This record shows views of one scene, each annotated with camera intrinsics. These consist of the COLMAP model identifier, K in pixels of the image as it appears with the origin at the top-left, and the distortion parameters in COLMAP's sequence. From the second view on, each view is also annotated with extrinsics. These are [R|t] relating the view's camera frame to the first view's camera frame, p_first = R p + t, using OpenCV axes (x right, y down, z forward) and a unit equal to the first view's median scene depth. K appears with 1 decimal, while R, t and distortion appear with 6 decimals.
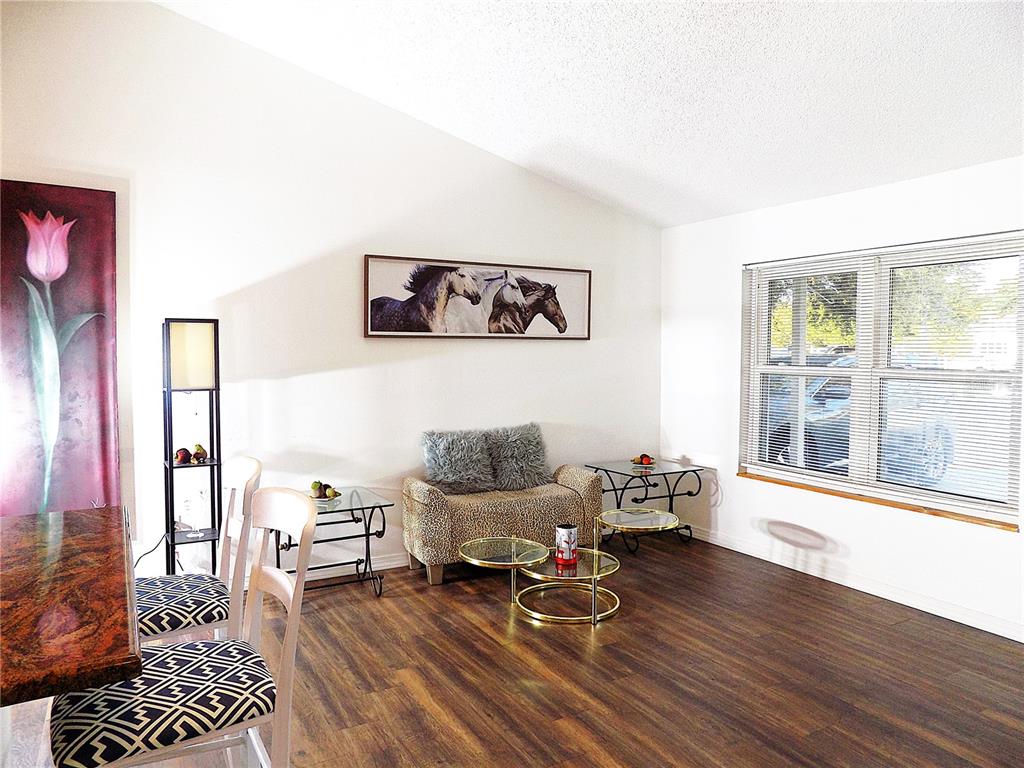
lens RADIAL K [[690.5, 0, 512.1], [0, 690.5, 384.0], [0, 0, 1]] dist [-0.036481, 0.000495]
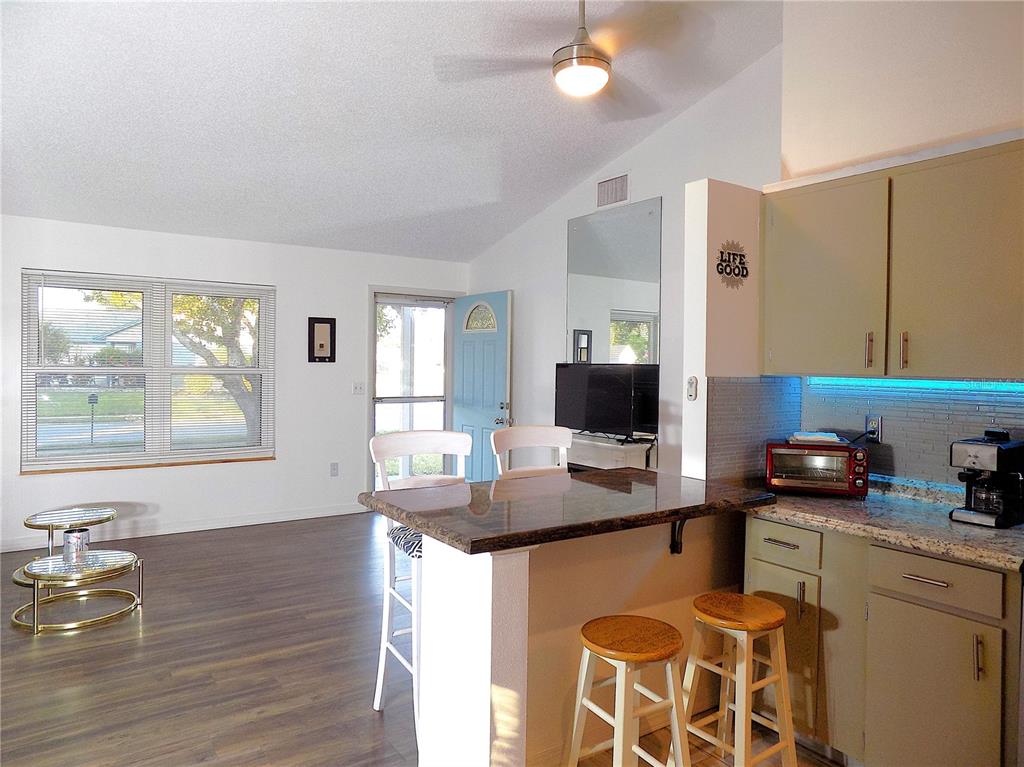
lens RADIAL K [[690.5, 0, 511.6], [0, 690.5, 383.3], [0, 0, 1]] dist [-0.036481, 0.000495]
pose [[-0.060898, -0.031271, 0.997654, -1.236813], [0.034318, 0.998853, 0.033403, -0.012263], [-0.997554, 0.036271, -0.059755, 0.611084]]
